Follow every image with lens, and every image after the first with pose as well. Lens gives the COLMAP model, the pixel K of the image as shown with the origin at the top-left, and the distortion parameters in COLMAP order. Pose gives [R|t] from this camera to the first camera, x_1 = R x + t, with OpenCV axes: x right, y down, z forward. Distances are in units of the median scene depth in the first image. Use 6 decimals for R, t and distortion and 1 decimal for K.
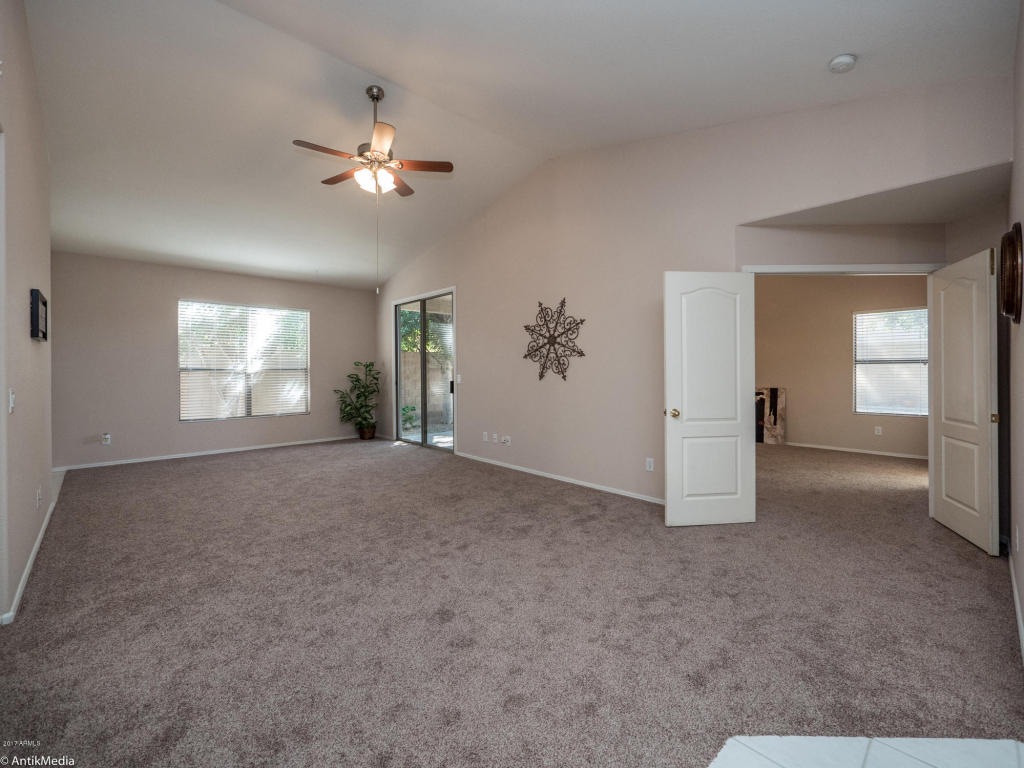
lens RADIAL K [[435.5, 0, 520.6], [0, 435.5, 372.9], [0, 0, 1]] dist [-0.005379, 0.001218]
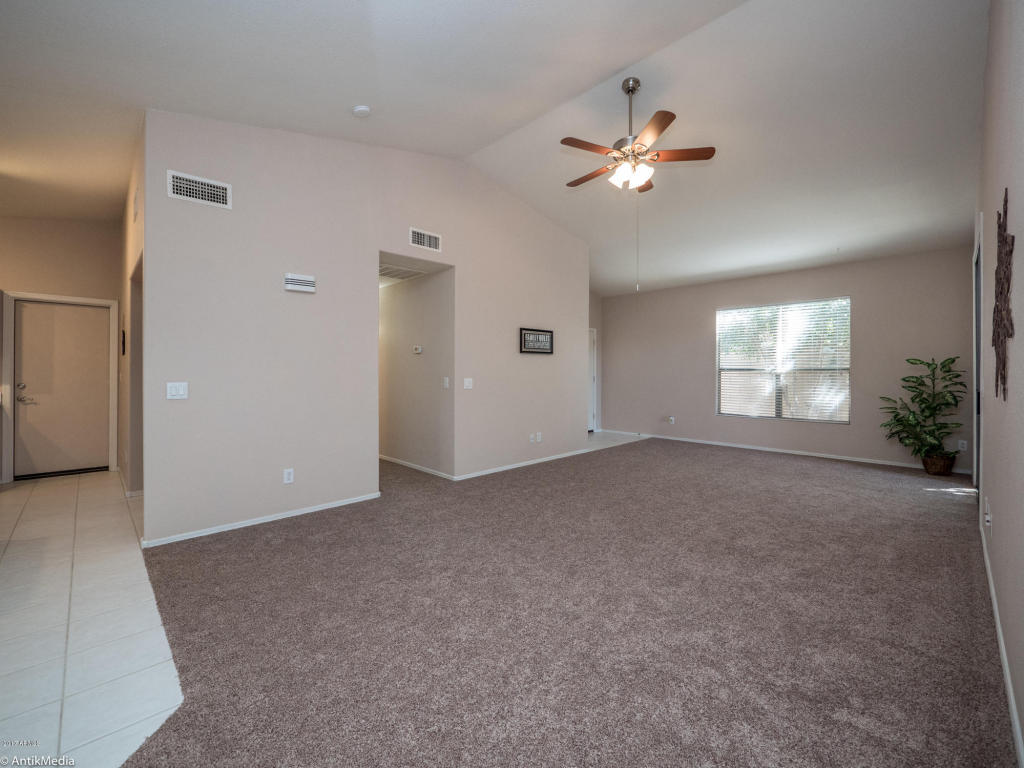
lens RADIAL K [[435.5, 0, 513.4], [0, 435.5, 371.9], [0, 0, 1]] dist [-0.005379, 0.001218]
pose [[0.016884, 0.005525, -0.999842, 0.450095], [-0.009852, 0.999937, 0.005359, -0.002758], [0.999809, 0.009760, 0.016938, 0.512830]]
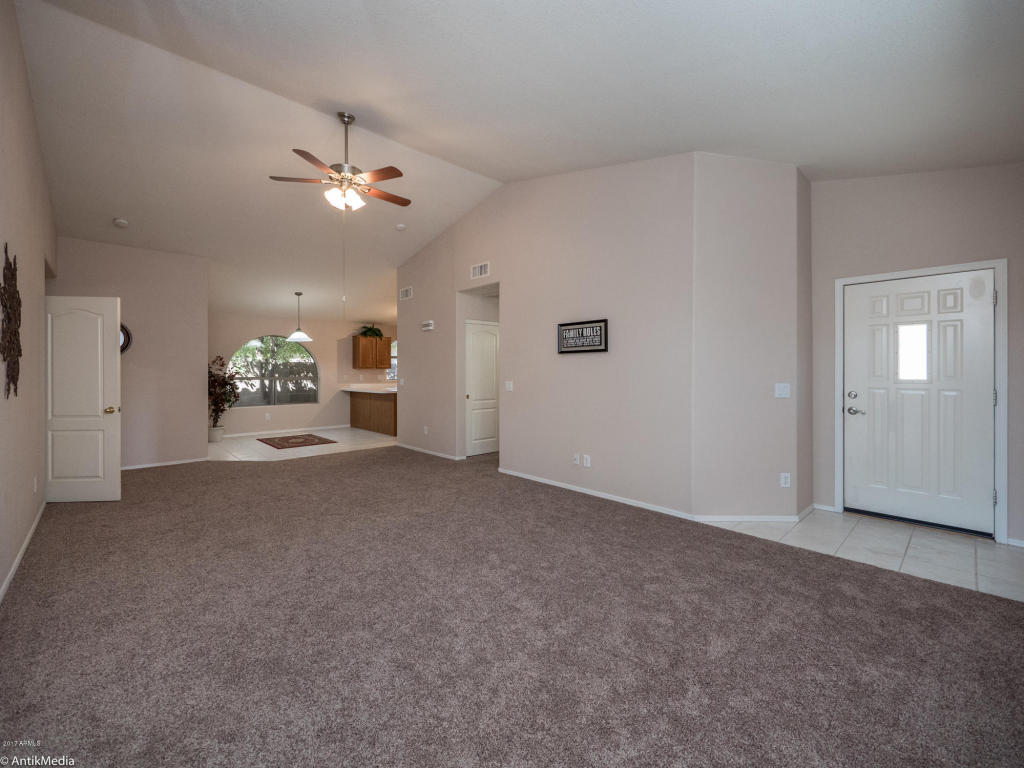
lens RADIAL K [[435.5, 0, 513.4], [0, 435.5, 376.5], [0, 0, 1]] dist [-0.005379, 0.001218]
pose [[-0.999989, 0.004452, 0.001340, -0.542950], [0.004475, 0.999836, 0.017574, -0.012067], [-0.001262, 0.017580, -0.999845, 1.488424]]
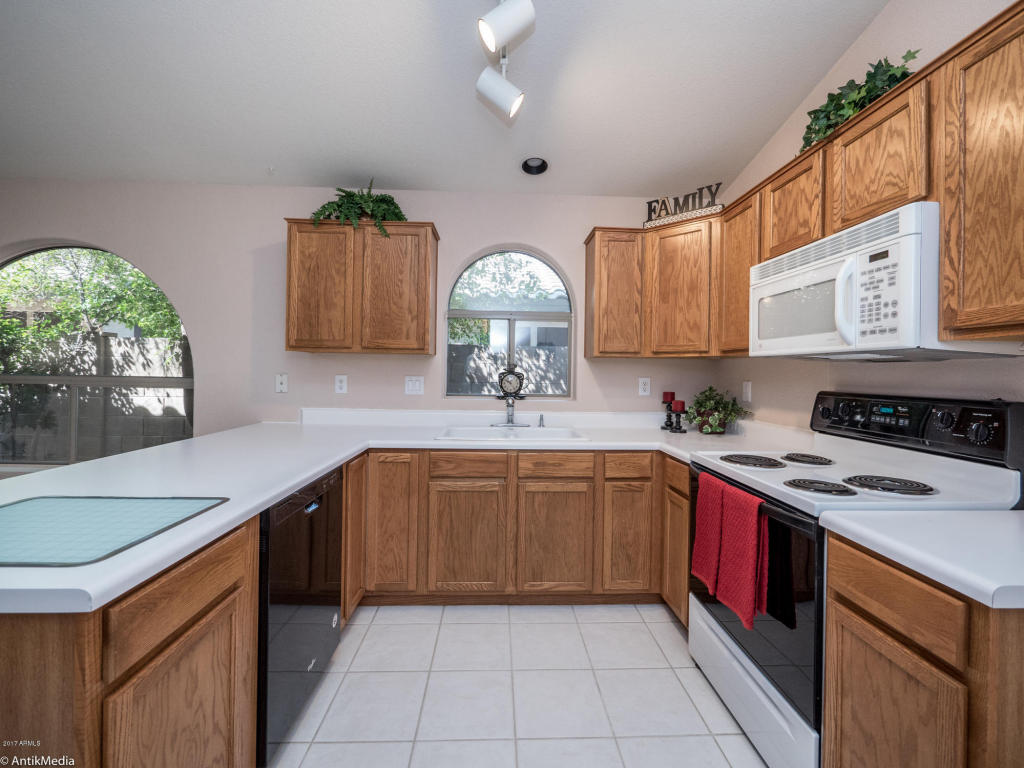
lens RADIAL K [[435.5, 0, 514.1], [0, 435.5, 370.9], [0, 0, 1]] dist [-0.005379, 0.001218]
pose [[-0.753362, -0.006198, 0.657577, -0.364354], [-0.008609, 0.999963, -0.000438, 0.003781], [-0.657550, -0.005991, -0.753387, -0.249210]]
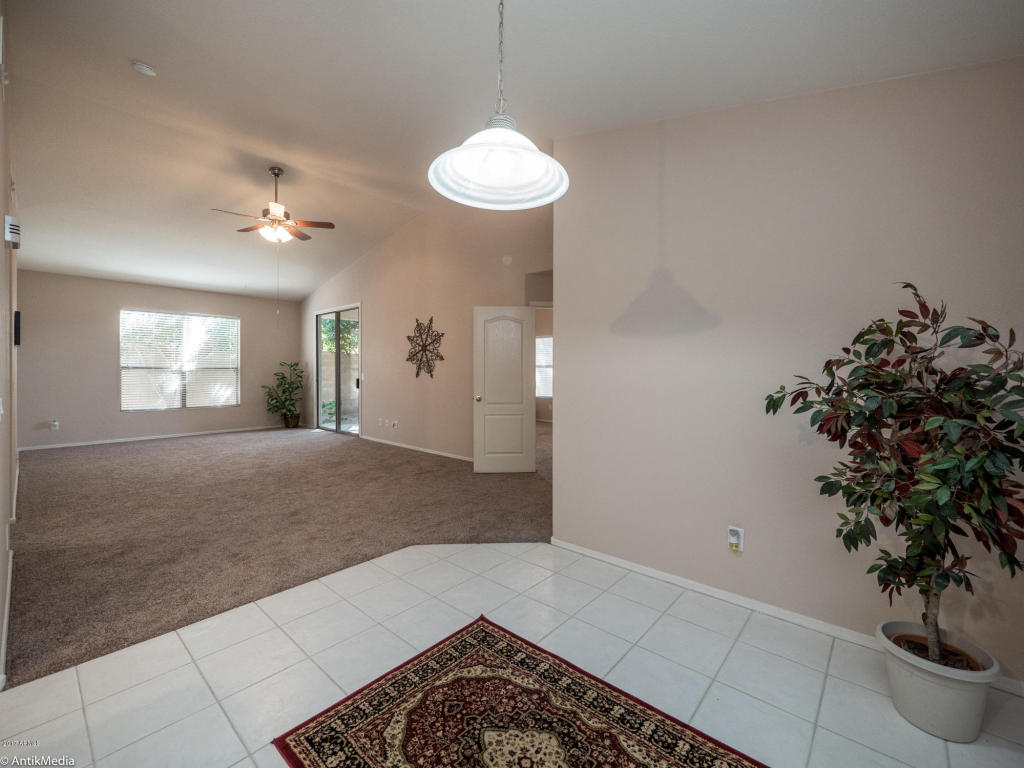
lens RADIAL K [[435.5, 0, 526.3], [0, 435.5, 373.3], [0, 0, 1]] dist [-0.005379, 0.001218]
pose [[0.995511, 0.005962, 0.094459, 0.246775], [-0.005998, 0.999982, 0.000105, 0.000815], [-0.094456, -0.000671, 0.995529, -0.341244]]
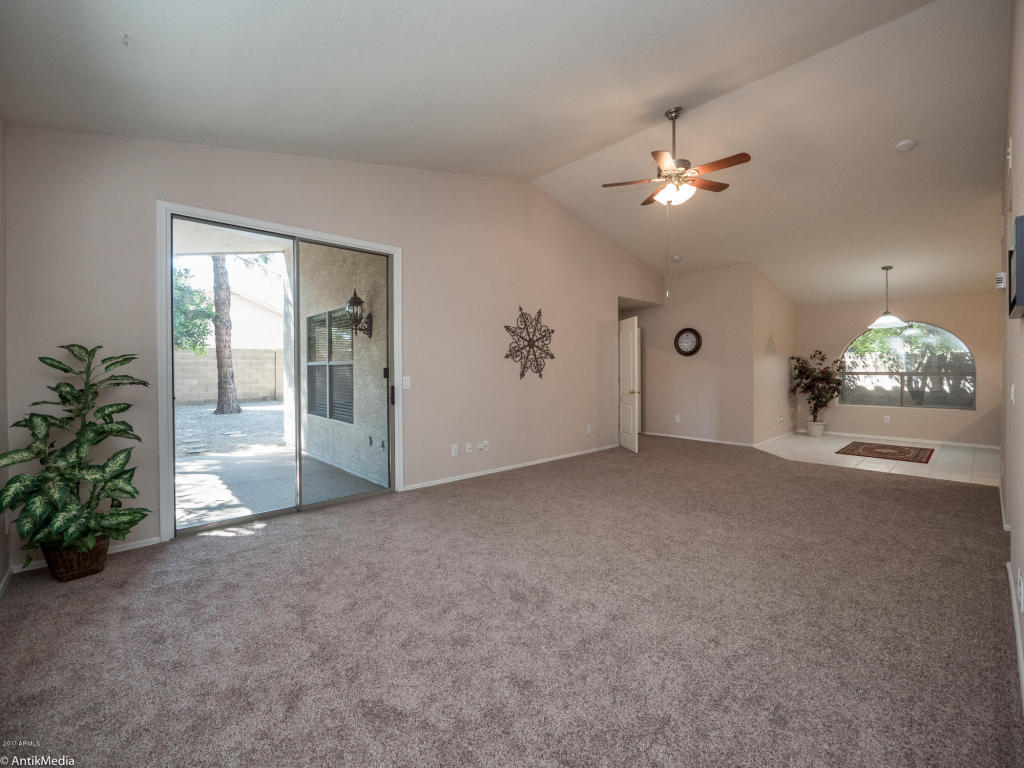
lens RADIAL K [[435.5, 0, 518.9], [0, 435.5, 374.3], [0, 0, 1]] dist [-0.005379, 0.001218]
pose [[0.000828, -0.010611, 0.999943, -1.019704], [0.012125, 0.999870, 0.010600, -0.006201], [-0.999926, 0.012115, 0.000957, 0.987631]]
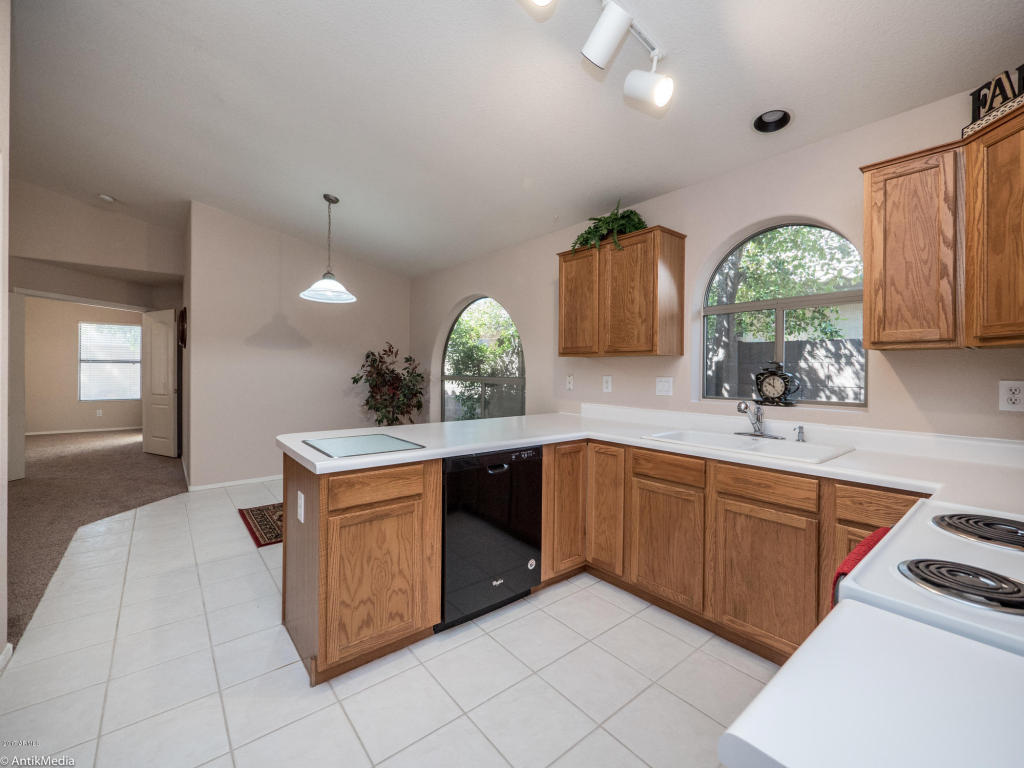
lens RADIAL K [[435.5, 0, 510.3], [0, 435.5, 370.9], [0, 0, 1]] dist [-0.005379, 0.001218]
pose [[0.079241, 0.003489, 0.996849, -0.480049], [-0.003388, 0.999989, -0.003231, 0.005524], [-0.996850, -0.003121, 0.079252, -0.429366]]
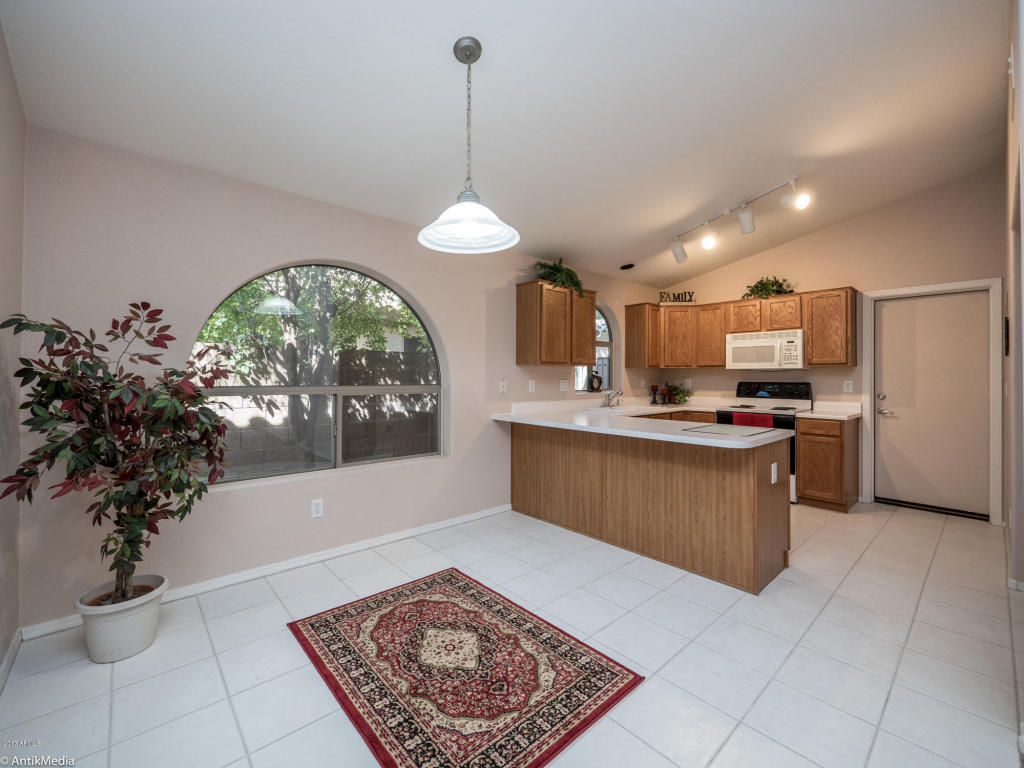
lens RADIAL K [[435.5, 0, 513.8], [0, 435.5, 373.4], [0, 0, 1]] dist [-0.005379, 0.001218]
pose [[-0.999701, 0.000980, 0.024444, 0.175782], [0.000927, 0.999997, -0.002161, 0.000308], [-0.024446, -0.002138, -0.999699, 0.310792]]
